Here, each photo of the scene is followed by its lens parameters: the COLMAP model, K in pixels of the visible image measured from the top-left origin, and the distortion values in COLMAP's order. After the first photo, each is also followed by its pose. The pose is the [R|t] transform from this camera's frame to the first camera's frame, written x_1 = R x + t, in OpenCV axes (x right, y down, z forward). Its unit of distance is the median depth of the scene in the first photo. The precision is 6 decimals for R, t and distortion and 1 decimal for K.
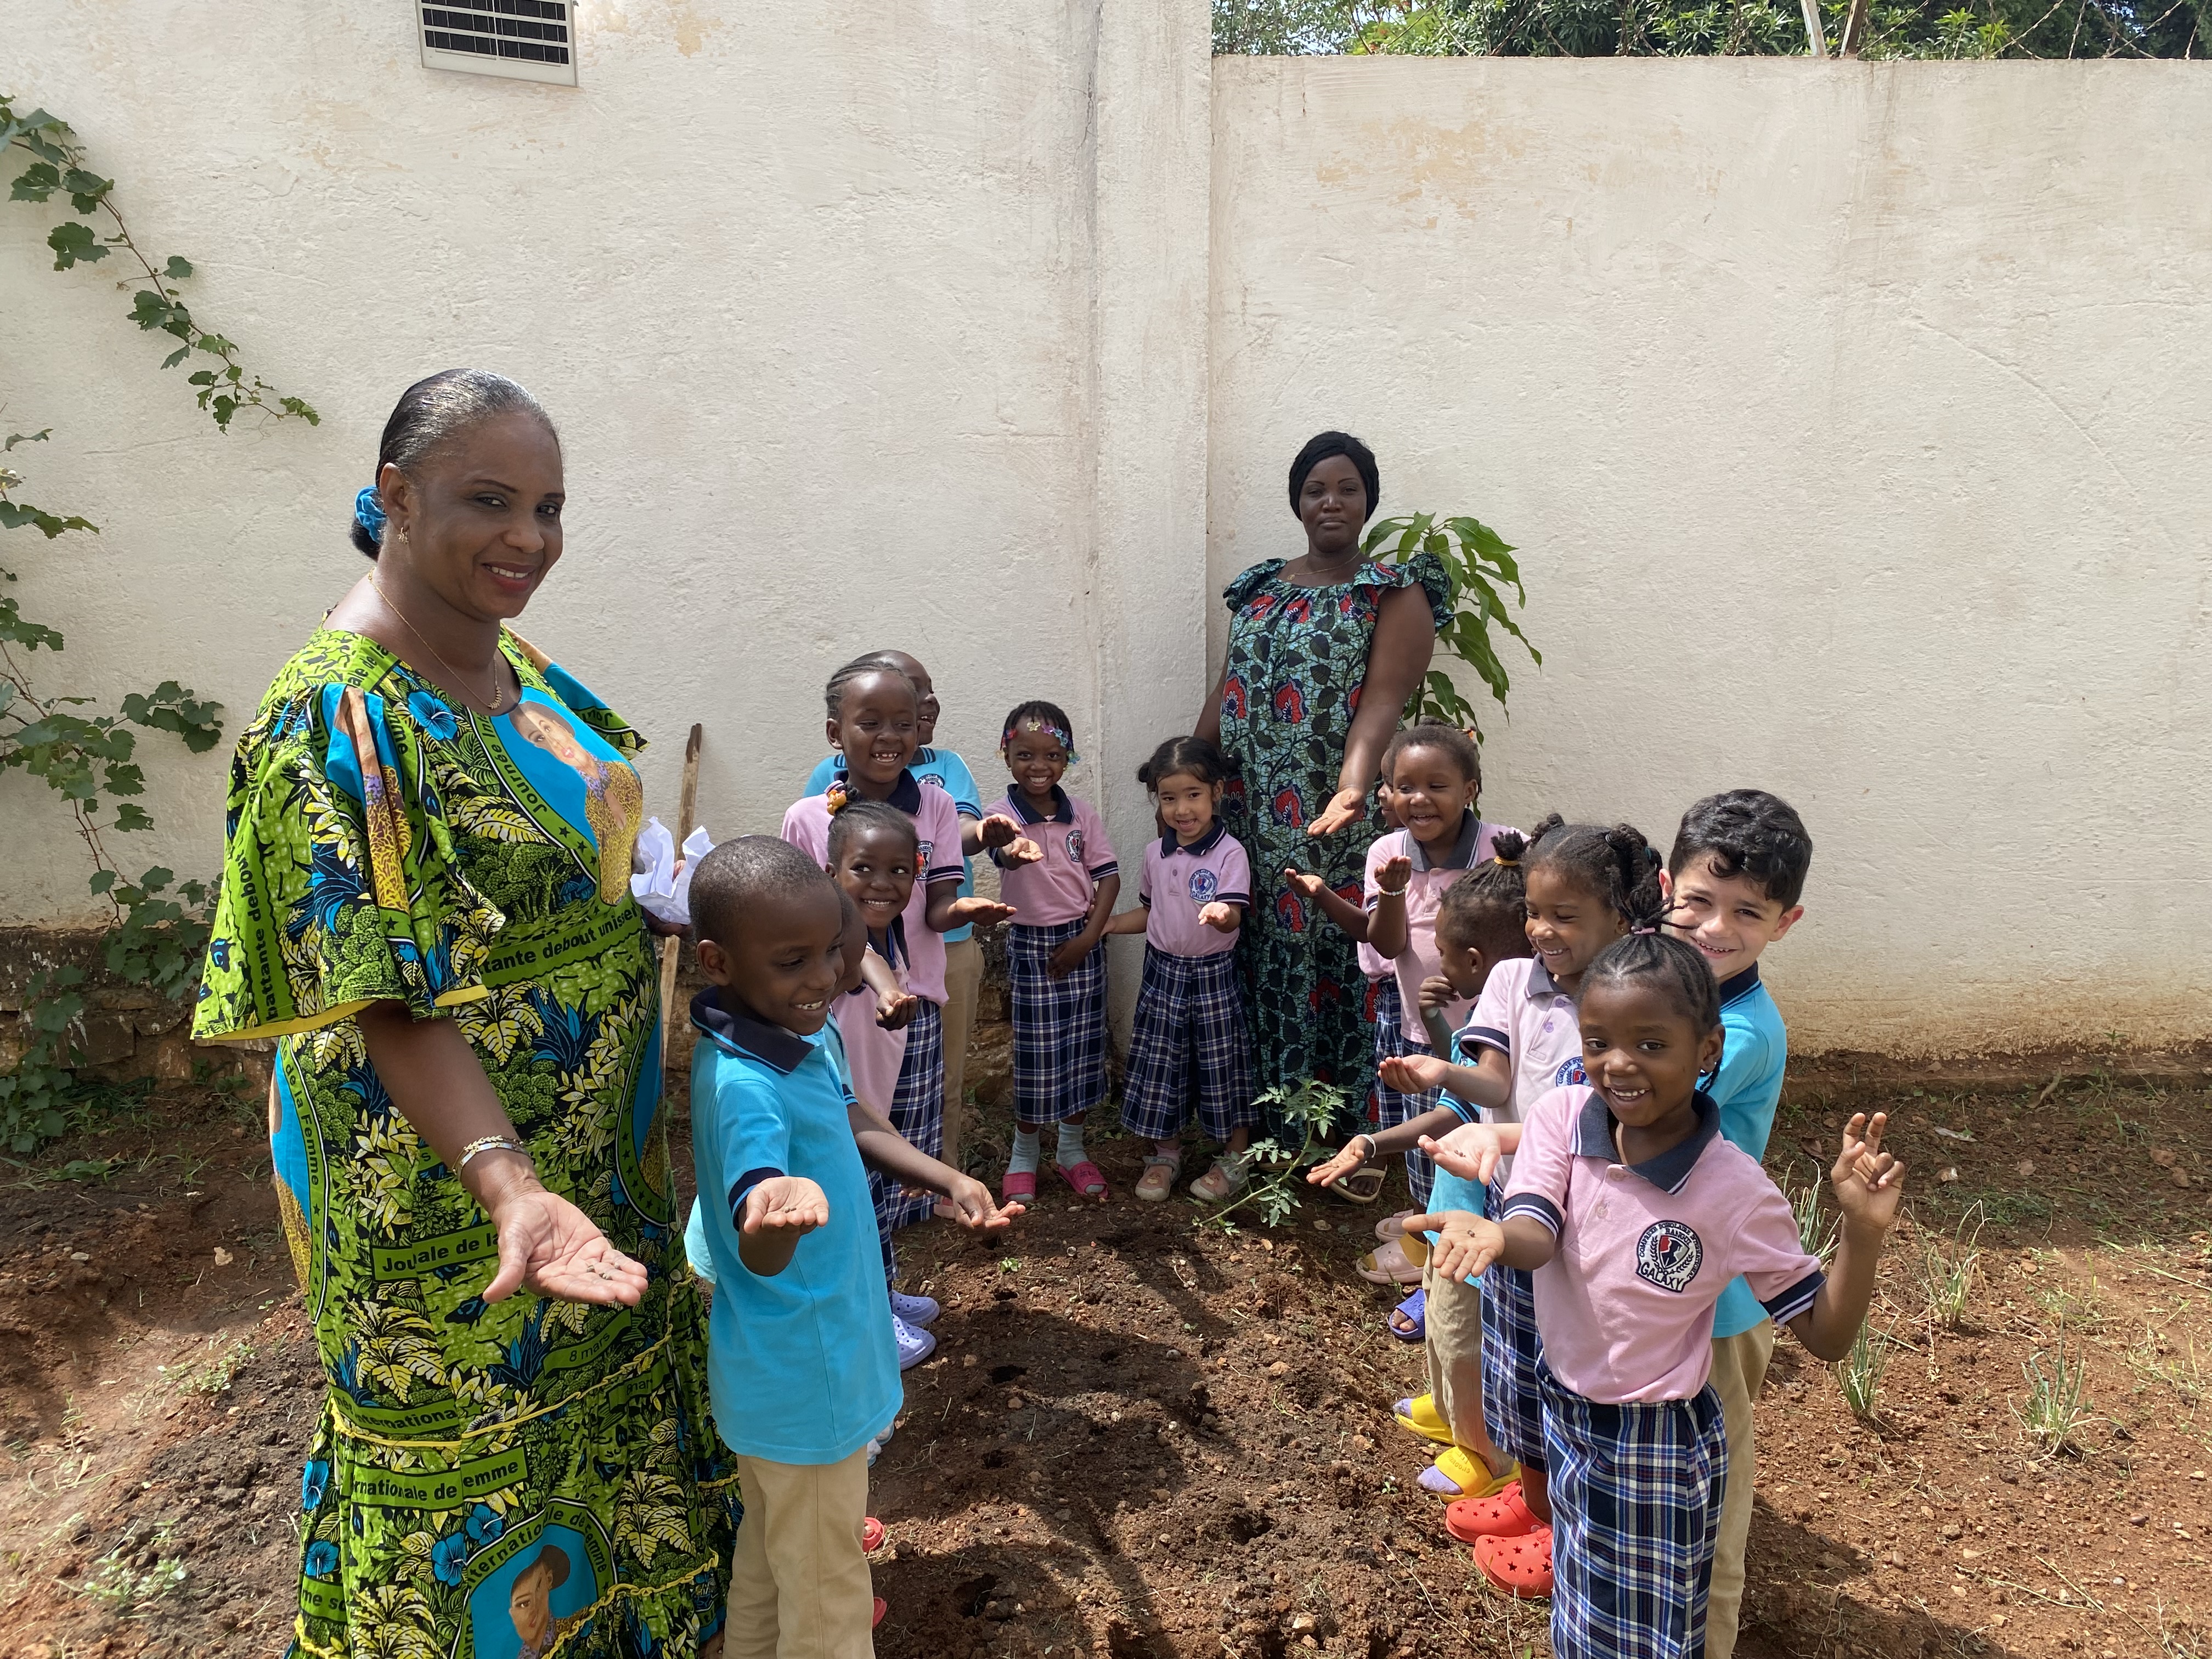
lens RADIAL K [[1702.4, 0, 1093.9], [0, 1702.4, 758.4], [0, 0, 1]] dist [0.006355, 0.001361]
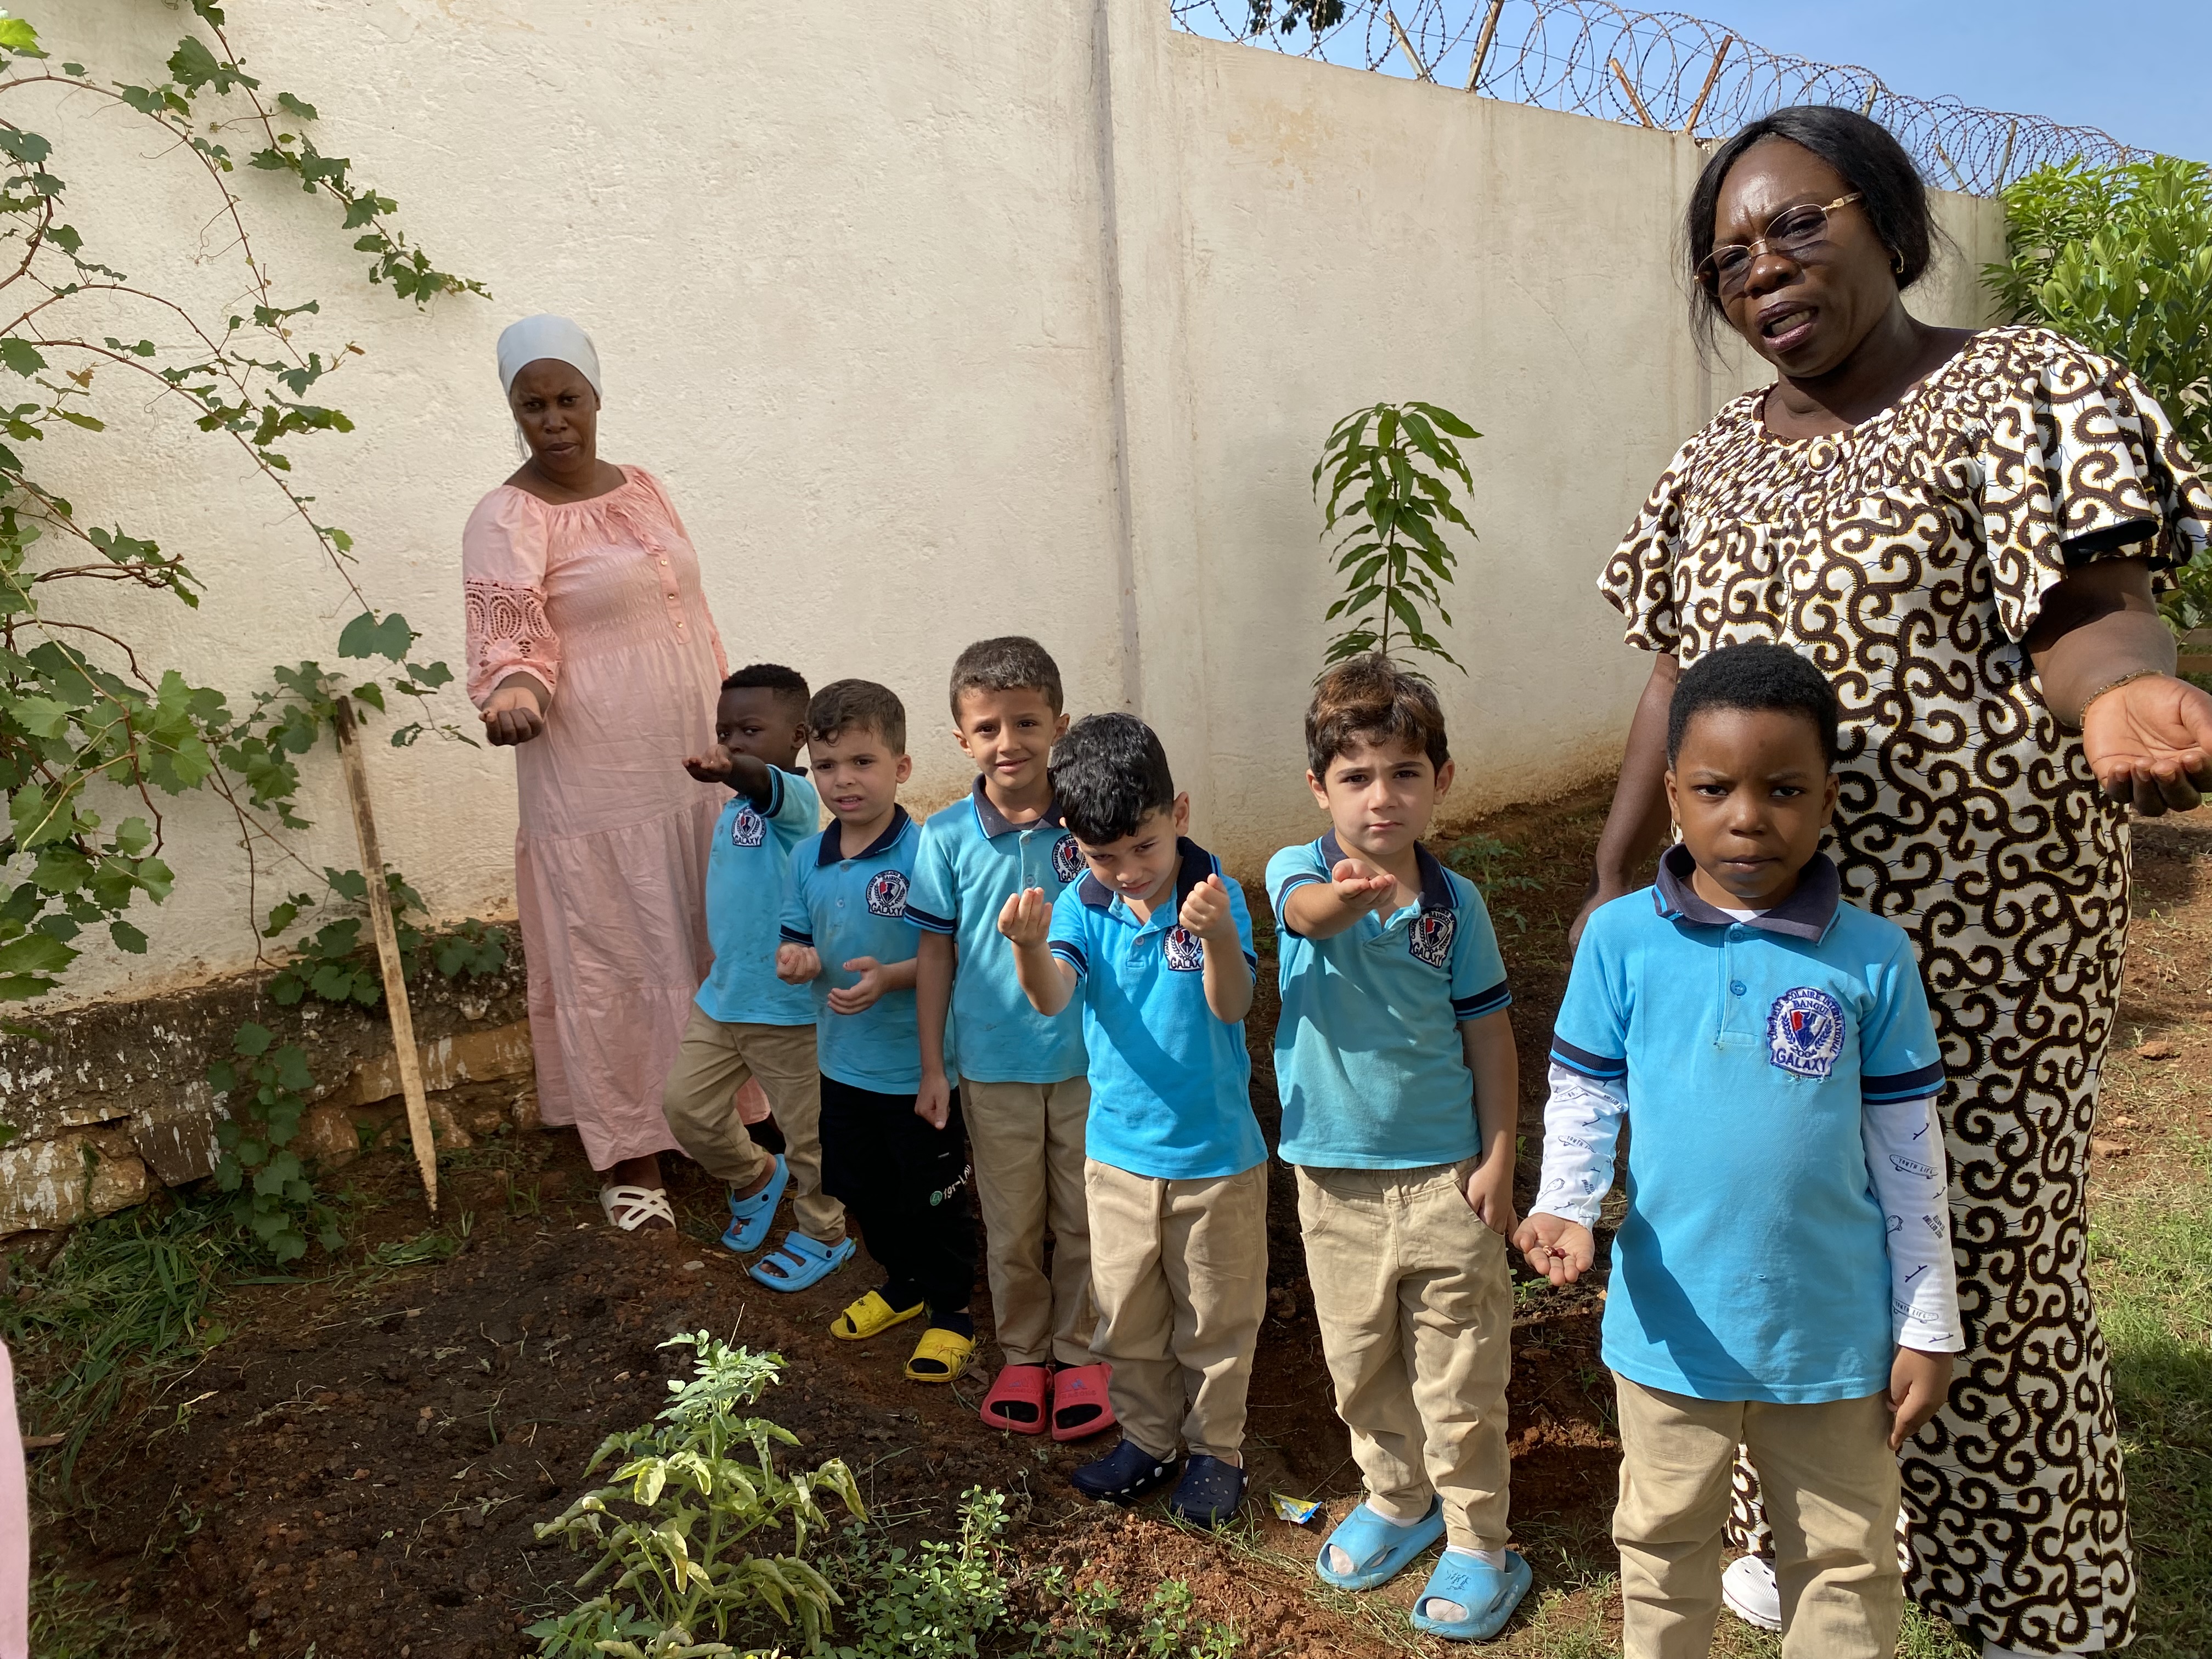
lens RADIAL K [[1702.4, 0, 1093.9], [0, 1702.4, 758.4], [0, 0, 1]] dist [0.006355, 0.001361]
pose [[0.744426, -0.142629, 0.652293, -0.797910], [0.179089, 0.983774, 0.010726, 0.065117], [-0.643239, 0.108834, 0.757891, 0.182883]]
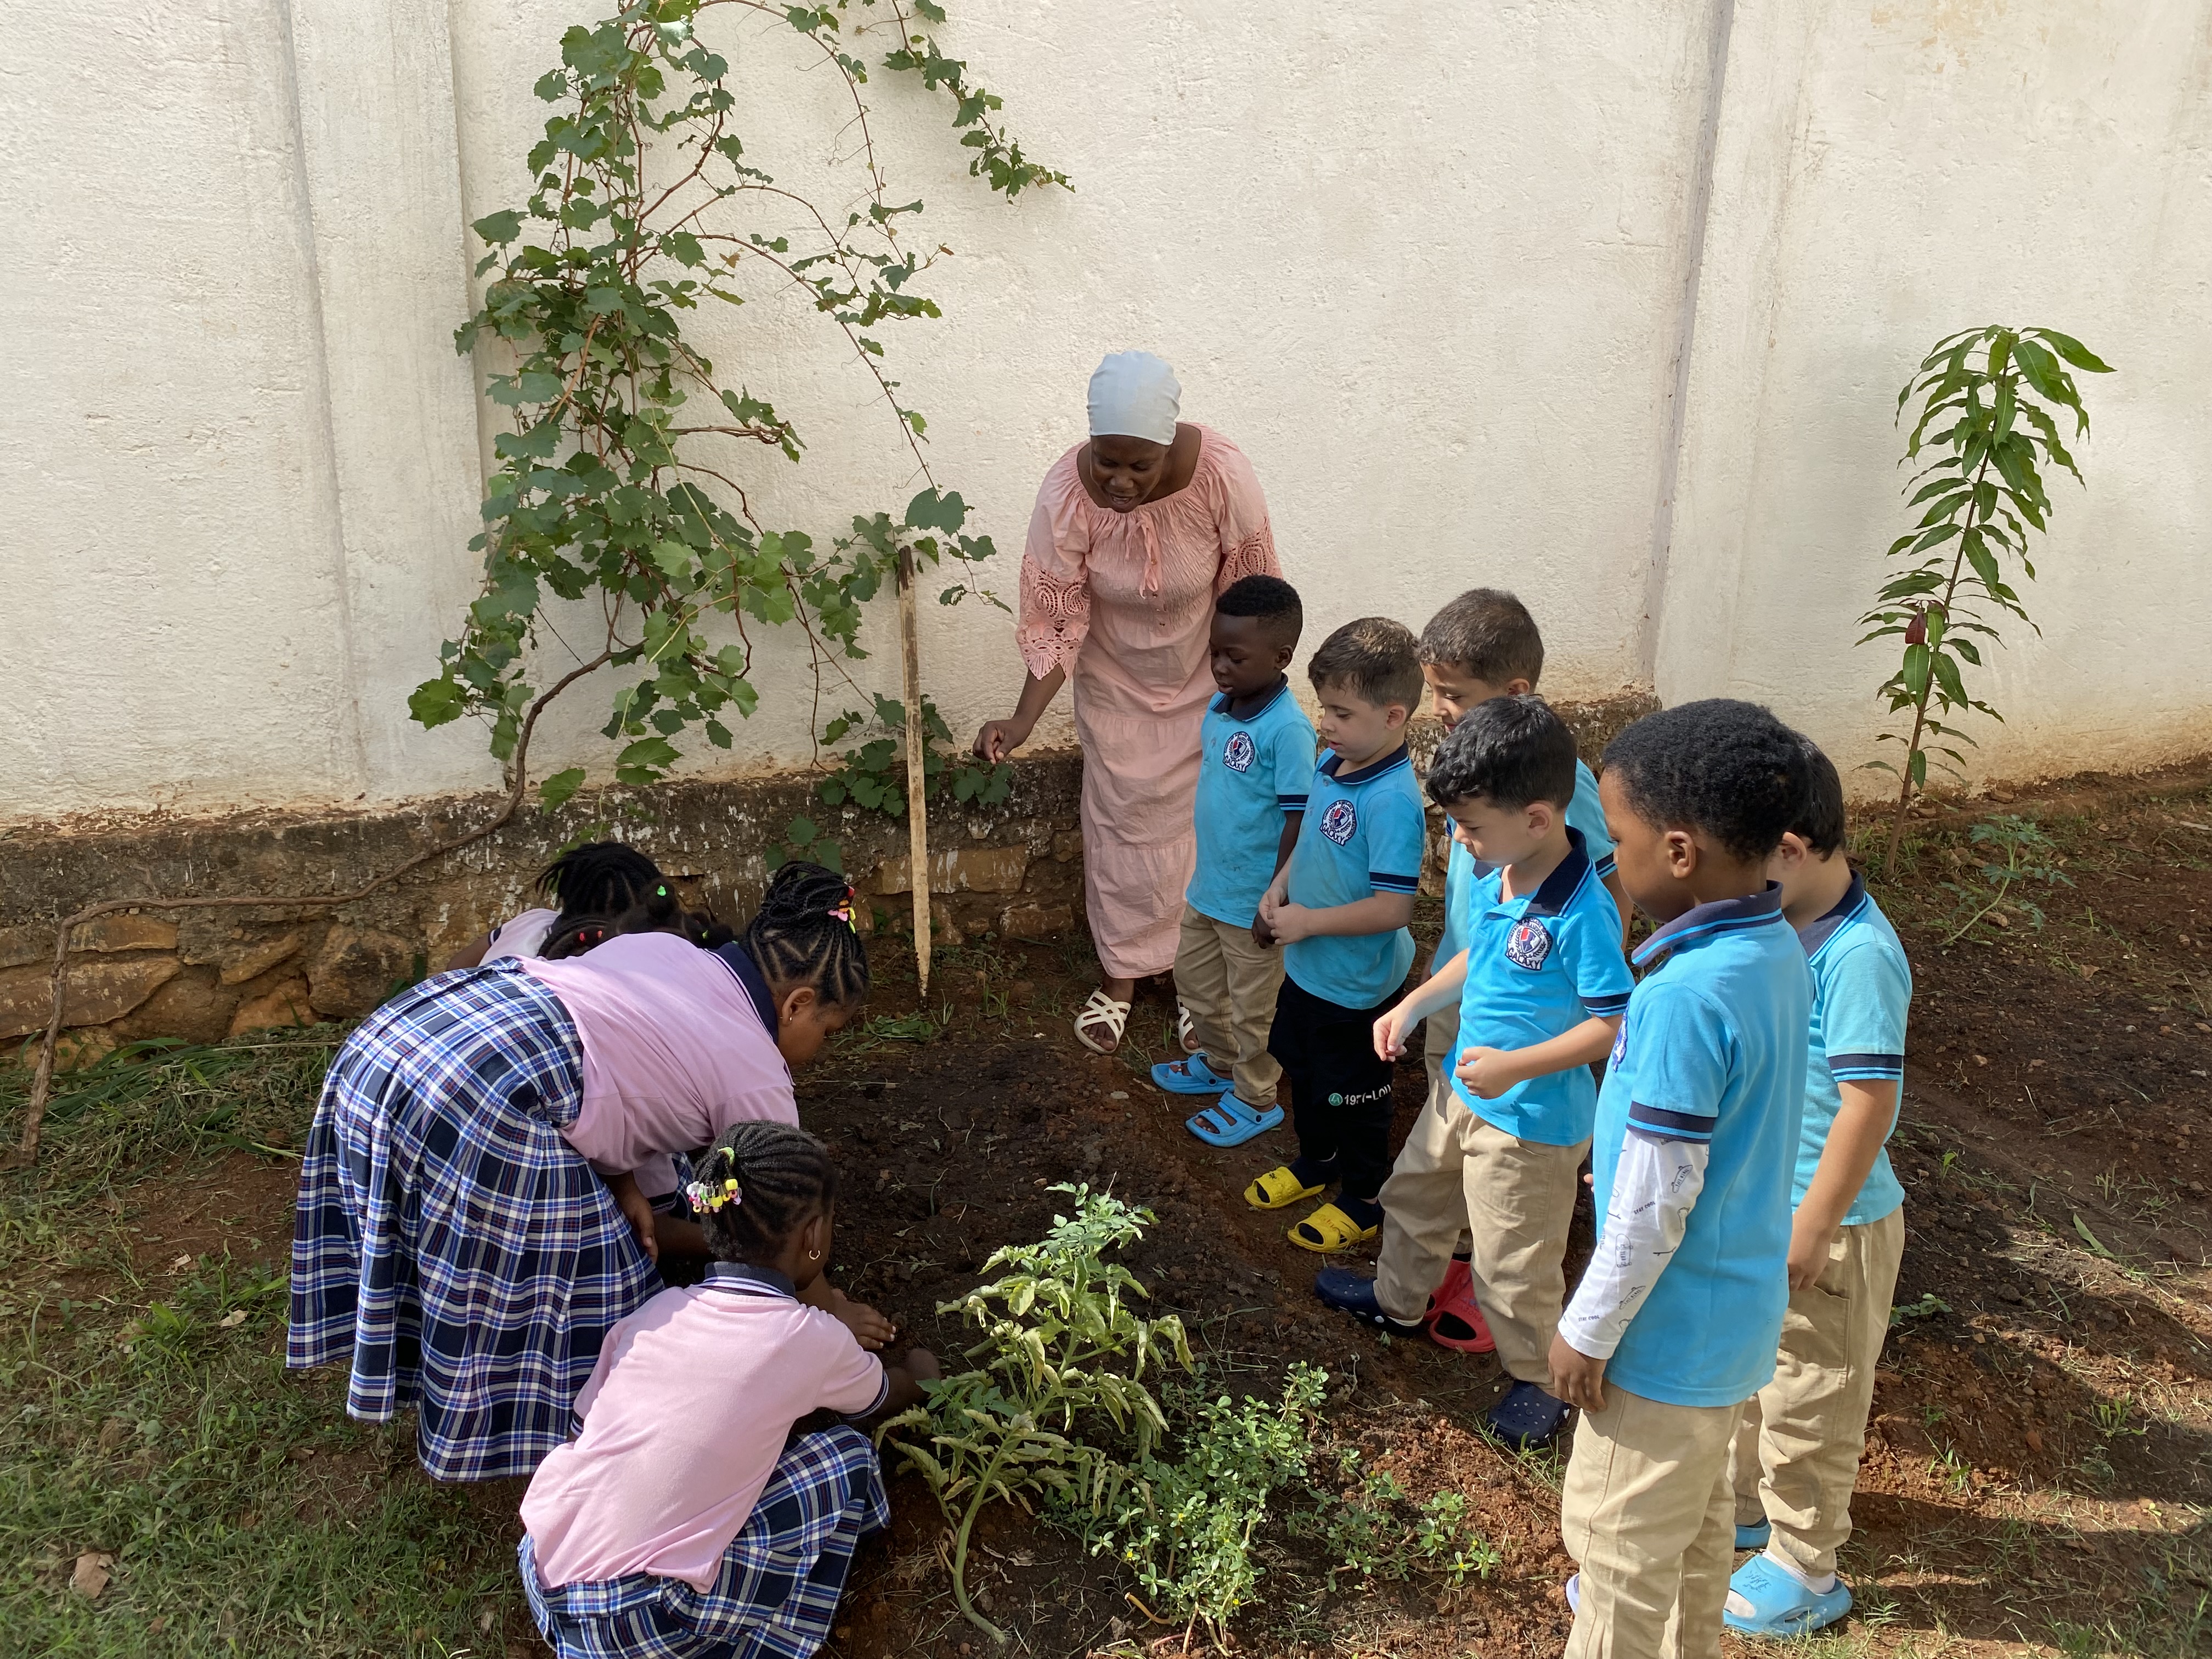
lens RADIAL K [[1727.8, 0, 1112.3], [0, 1727.8, 736.6], [0, 0, 1]] dist [0.072873, -0.097029]
pose [[0.922143, -0.069323, 0.380588, -0.794924], [0.041565, 0.995873, 0.080684, 0.014824], [-0.384611, -0.058583, 0.921218, 0.104054]]
